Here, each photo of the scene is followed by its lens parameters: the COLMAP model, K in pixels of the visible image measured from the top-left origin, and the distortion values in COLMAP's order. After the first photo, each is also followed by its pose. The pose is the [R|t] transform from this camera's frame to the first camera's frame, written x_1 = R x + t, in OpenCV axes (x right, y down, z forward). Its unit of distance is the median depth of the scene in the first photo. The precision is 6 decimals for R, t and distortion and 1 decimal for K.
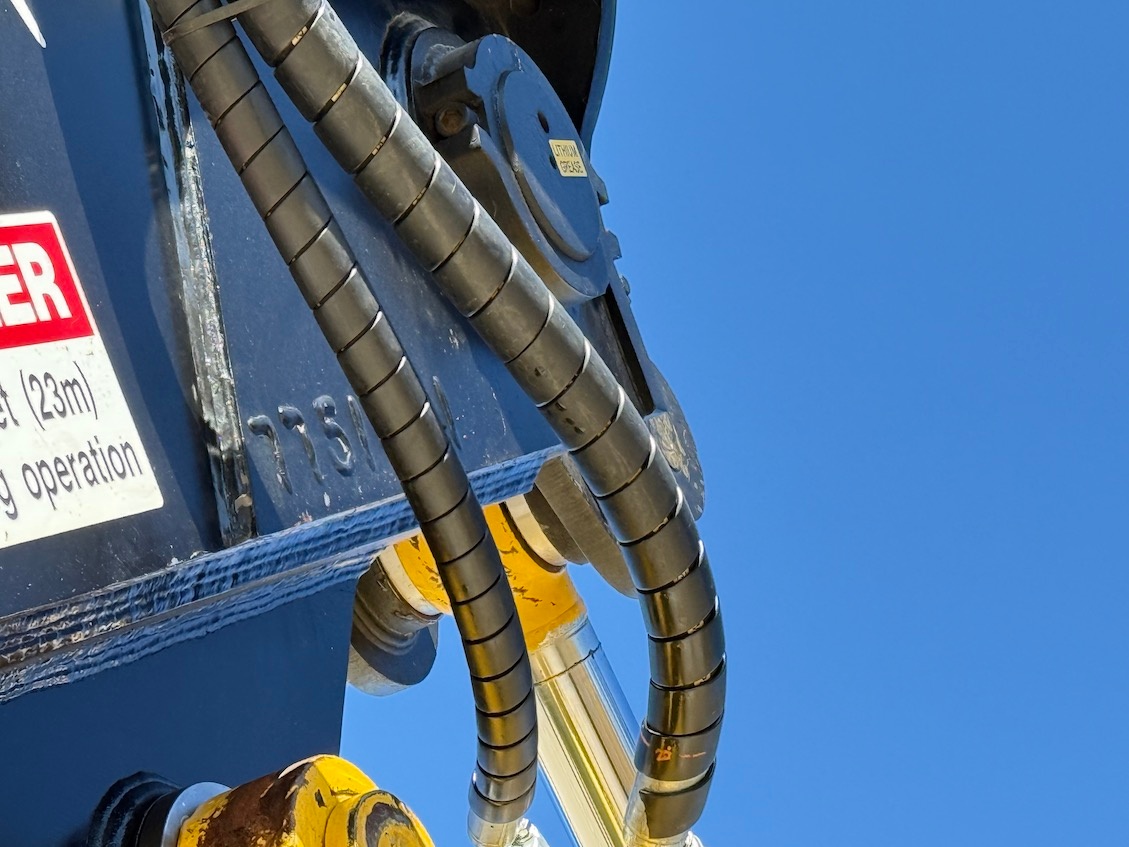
lens RADIAL K [[3858.9, 0, 564.4], [0, 3858.9, 423.7], [0, 0, 1]] dist [0.038614, 2.244184]
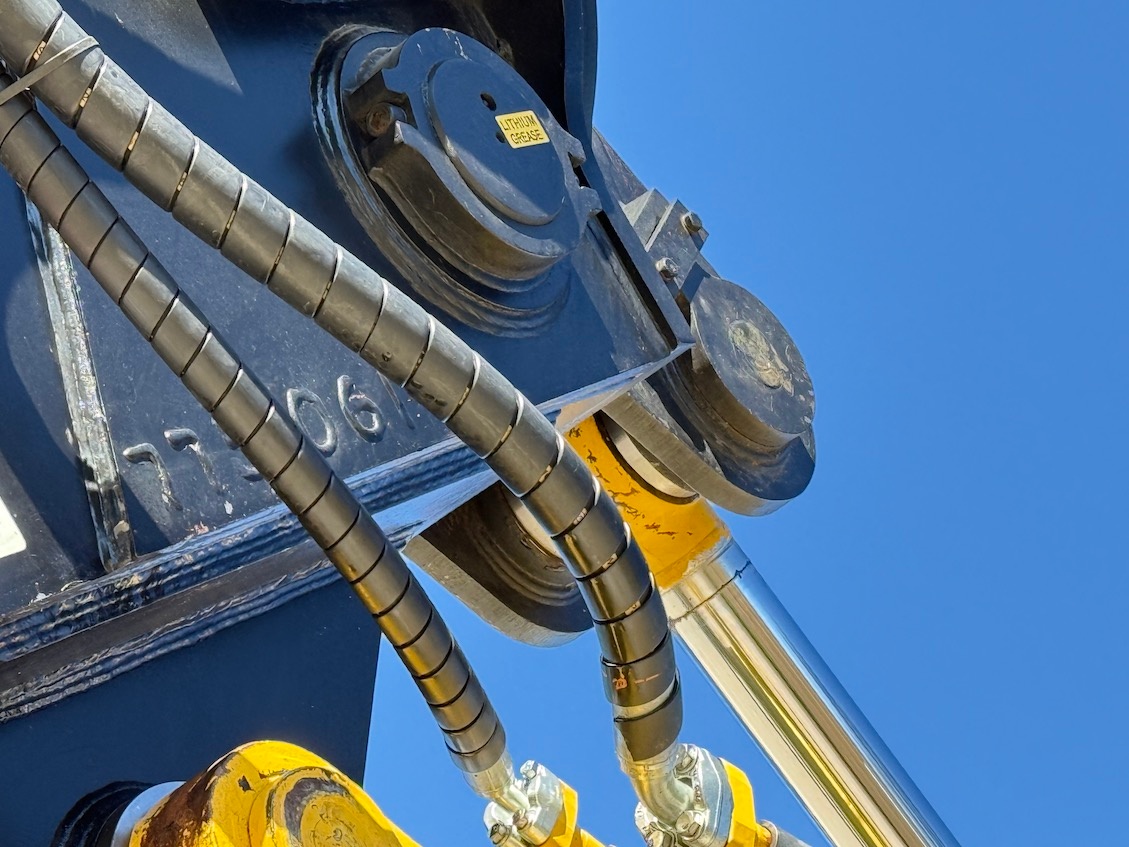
lens RADIAL K [[3858.9, 0, 564.4], [0, 3858.9, 423.7], [0, 0, 1]] dist [0.038614, 2.244184]
pose [[0.960021, -0.176455, -0.217310, 0.273292], [0.181879, 0.983308, 0.005051, 0.008371], [0.212791, -0.044373, 0.976090, -0.034528]]
